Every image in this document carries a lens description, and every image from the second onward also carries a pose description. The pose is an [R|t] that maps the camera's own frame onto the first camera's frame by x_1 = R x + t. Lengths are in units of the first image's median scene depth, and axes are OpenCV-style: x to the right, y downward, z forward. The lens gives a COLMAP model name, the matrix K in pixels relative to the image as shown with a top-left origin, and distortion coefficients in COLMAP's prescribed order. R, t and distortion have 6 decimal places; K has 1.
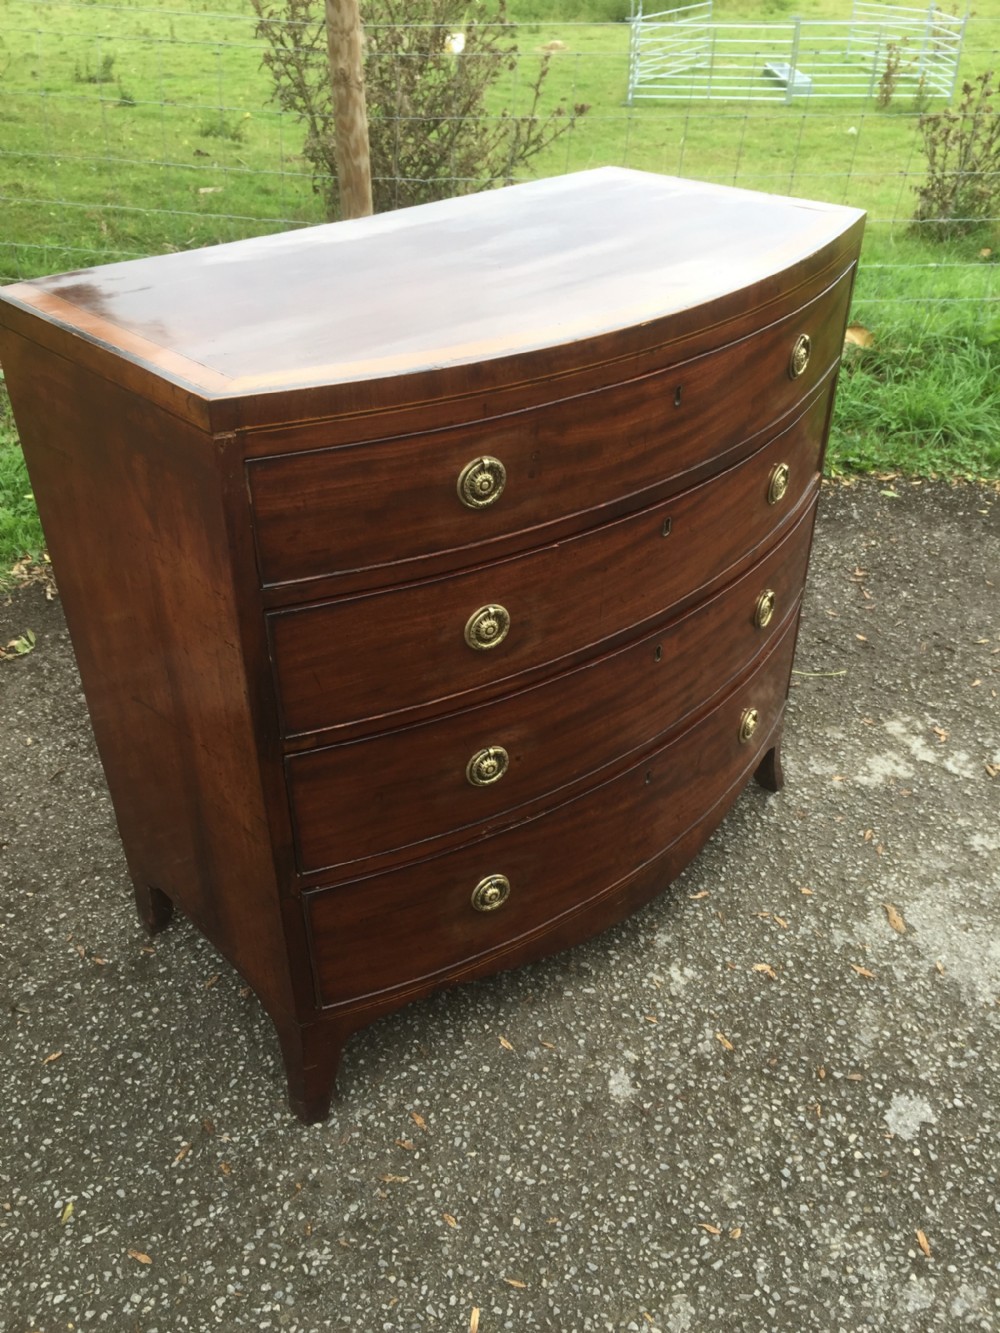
lens RADIAL K [[1144.1, 0, 497.8], [0, 1144.1, 660.1], [0, 0, 1]] dist [0.081686, -0.113318]
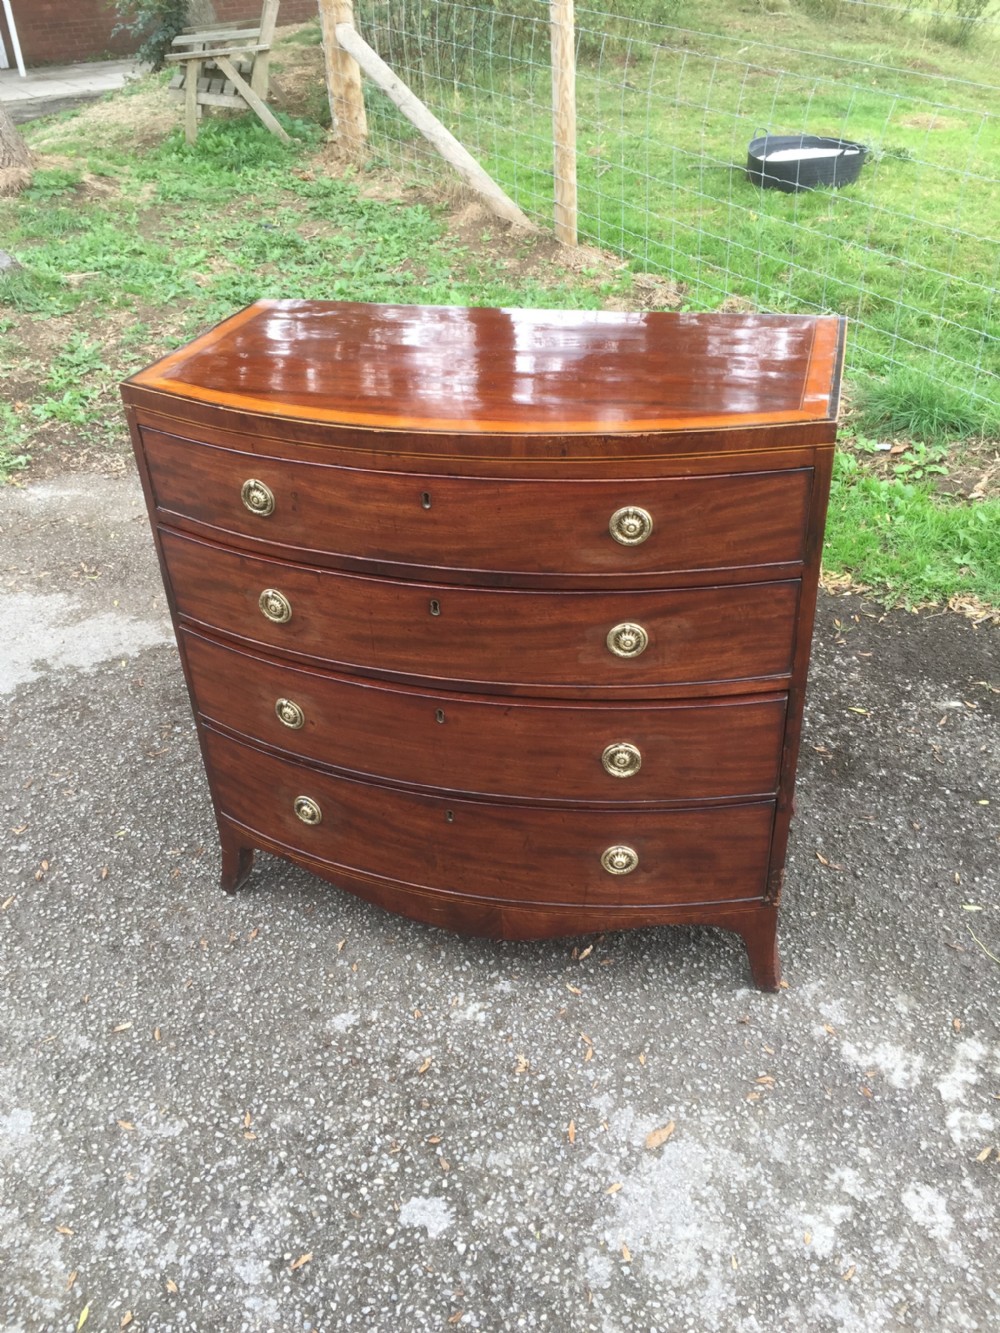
lens RADIAL K [[1135.3, 0, 500.0], [0, 1135.3, 666.5], [0, 0, 1]] dist [0.079951, -0.111387]
pose [[0.528430, 0.443990, -0.723627, 0.892291], [-0.436259, 0.873216, 0.217193, -0.290659], [0.728314, 0.200917, 0.655127, 0.250955]]
